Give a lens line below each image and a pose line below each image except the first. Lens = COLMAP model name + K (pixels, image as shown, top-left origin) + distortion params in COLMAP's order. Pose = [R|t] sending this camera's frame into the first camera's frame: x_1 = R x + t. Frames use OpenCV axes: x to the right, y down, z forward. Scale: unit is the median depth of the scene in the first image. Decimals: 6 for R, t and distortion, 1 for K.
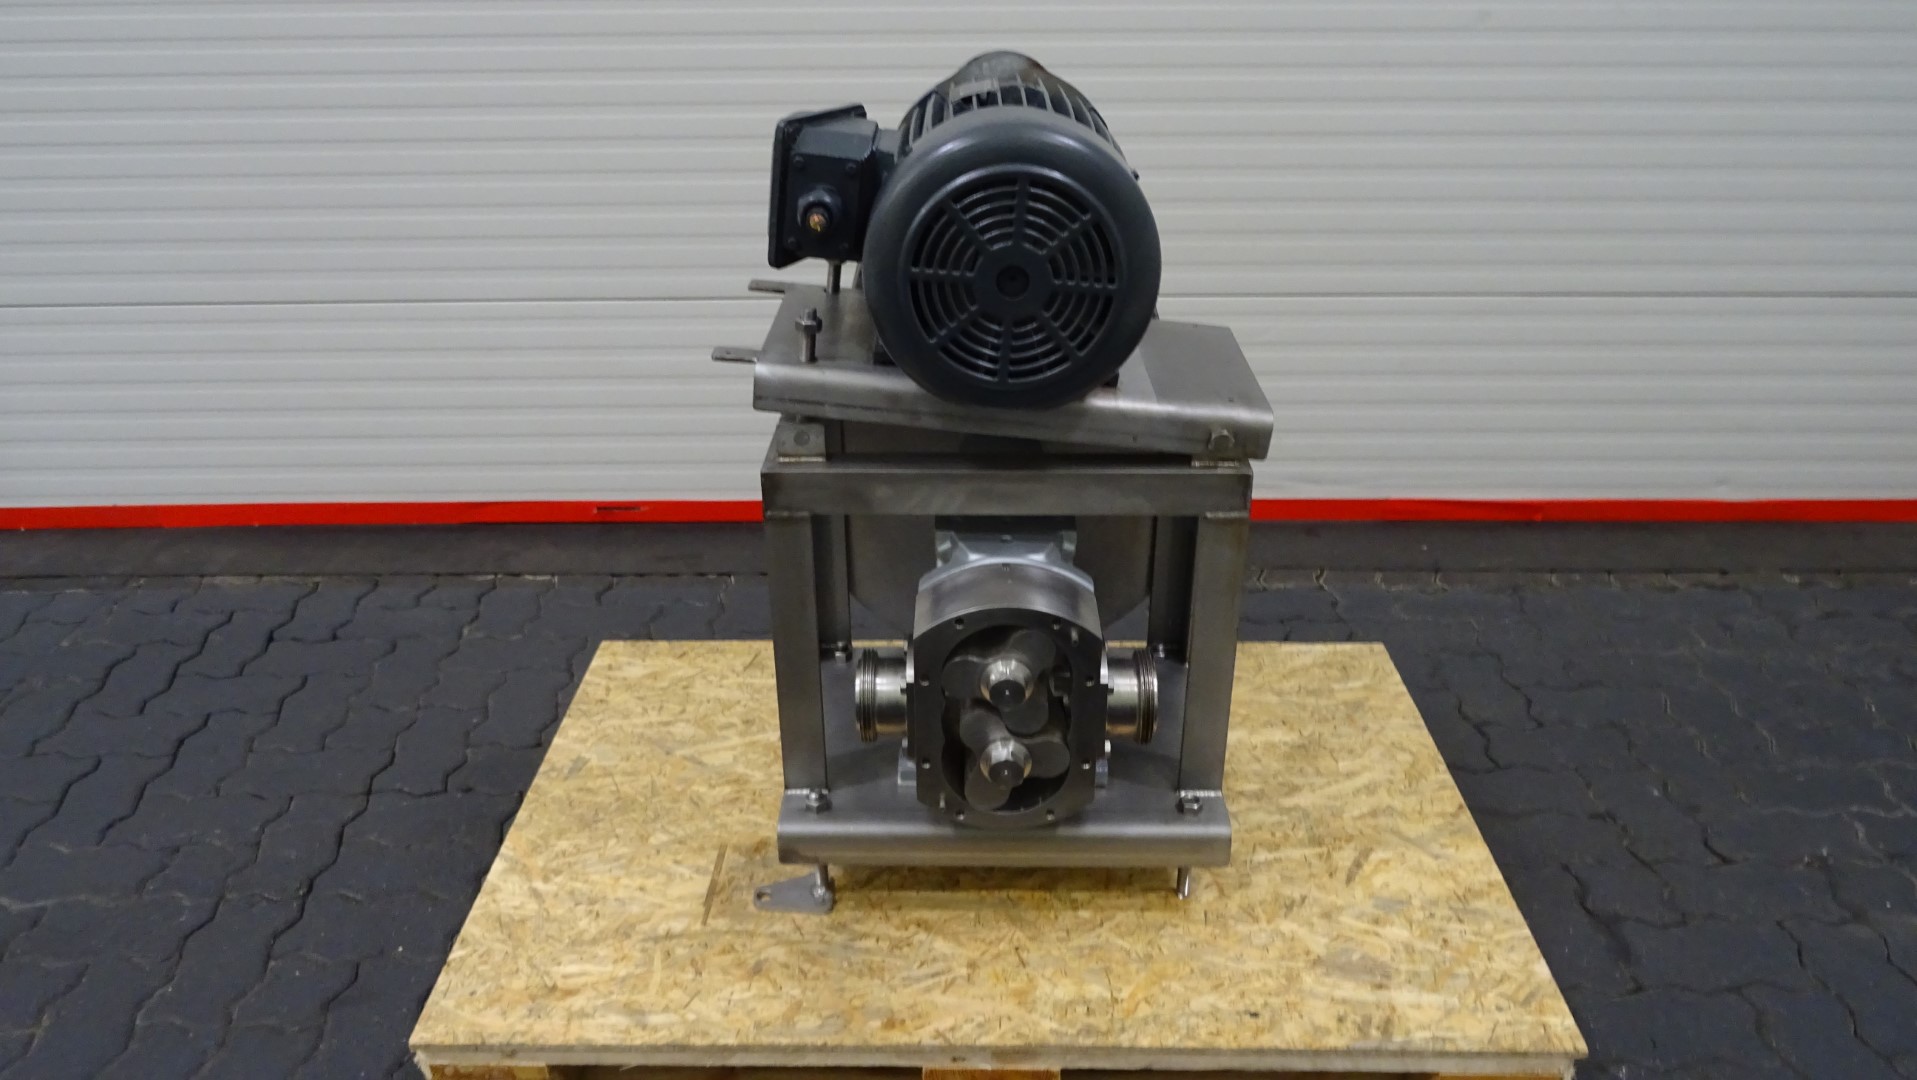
lens RADIAL K [[1361.3, 0, 958.5], [0, 1361.3, 540.0], [0, 0, 1]] dist [0.070356, -0.000188]
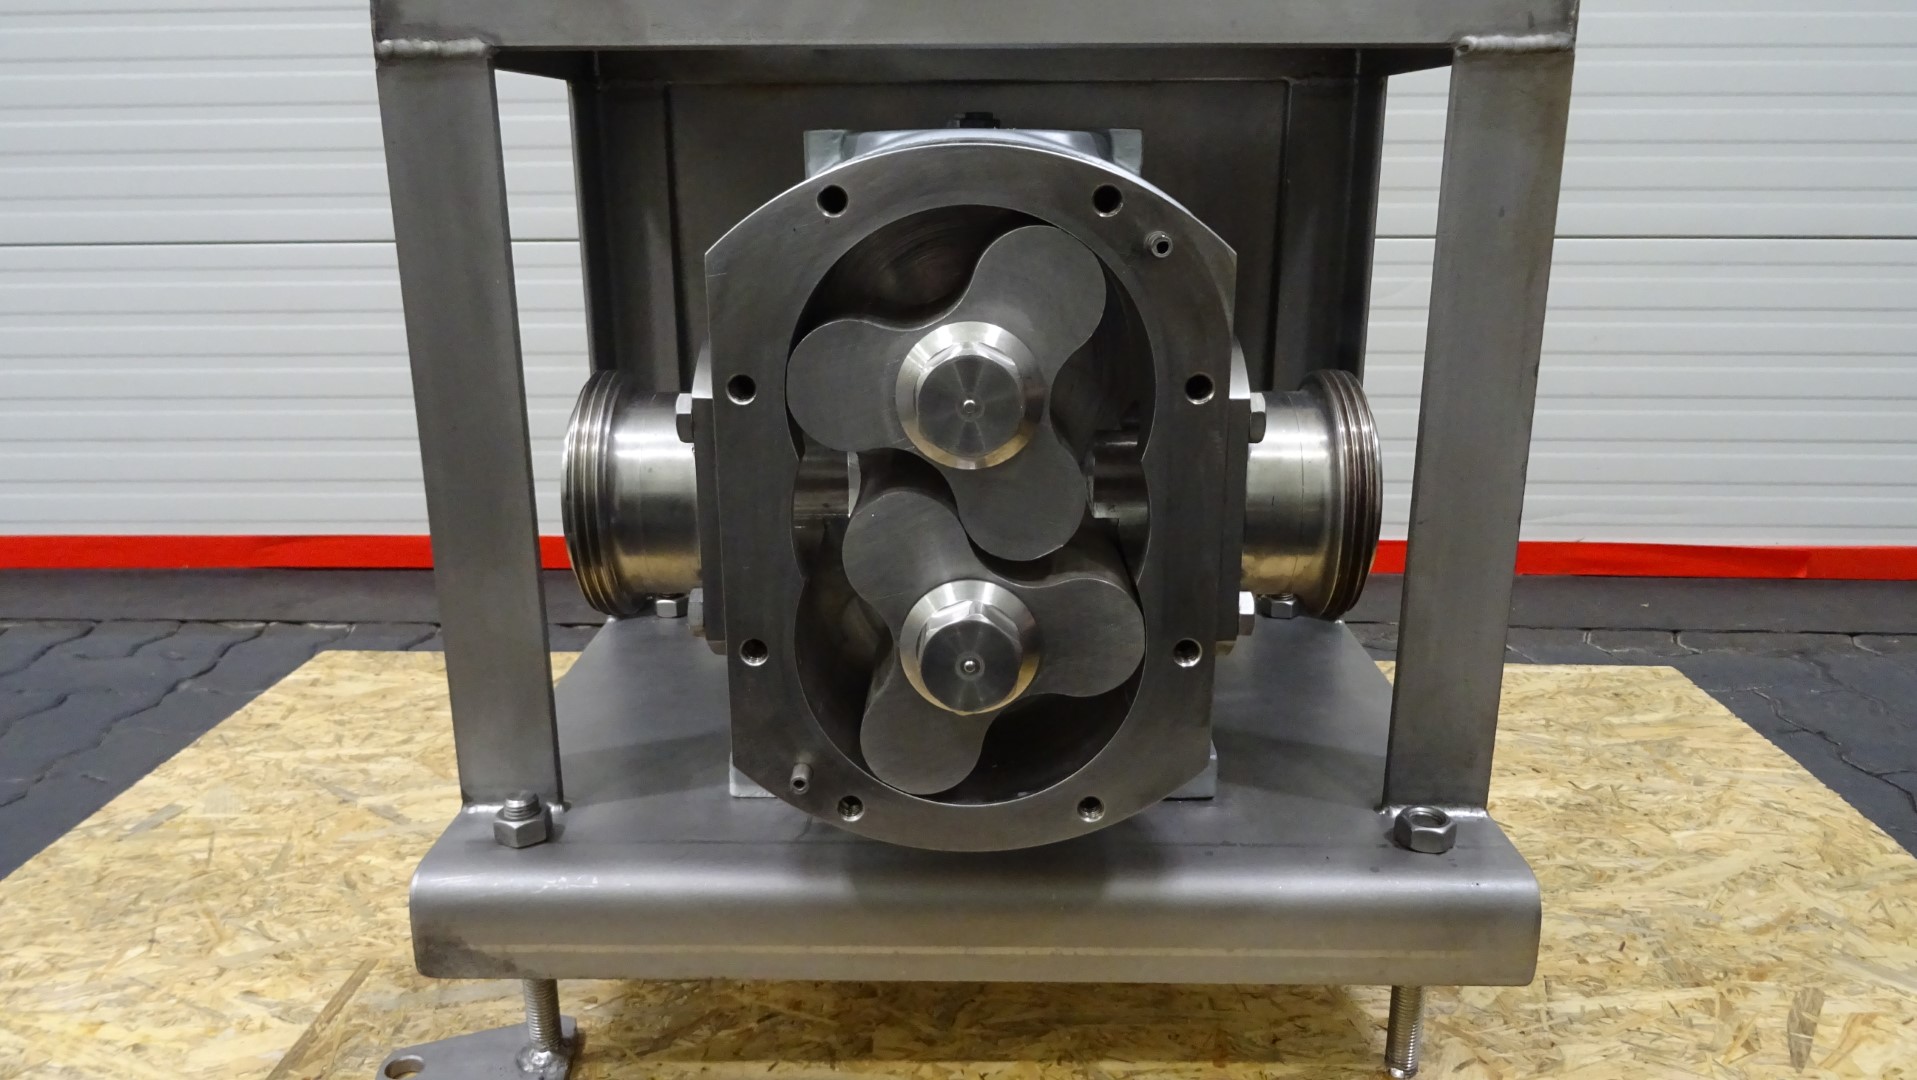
lens RADIAL K [[1329.1, 0, 979.8], [0, 1329.1, 540.0], [0, 0, 1]] dist [0.043891, -0.038032]
pose [[0.999756, 0.017559, -0.013398, 0.034376], [-0.019867, 0.979969, -0.198155, 0.164432], [0.009650, 0.198372, 0.980079, 0.518990]]
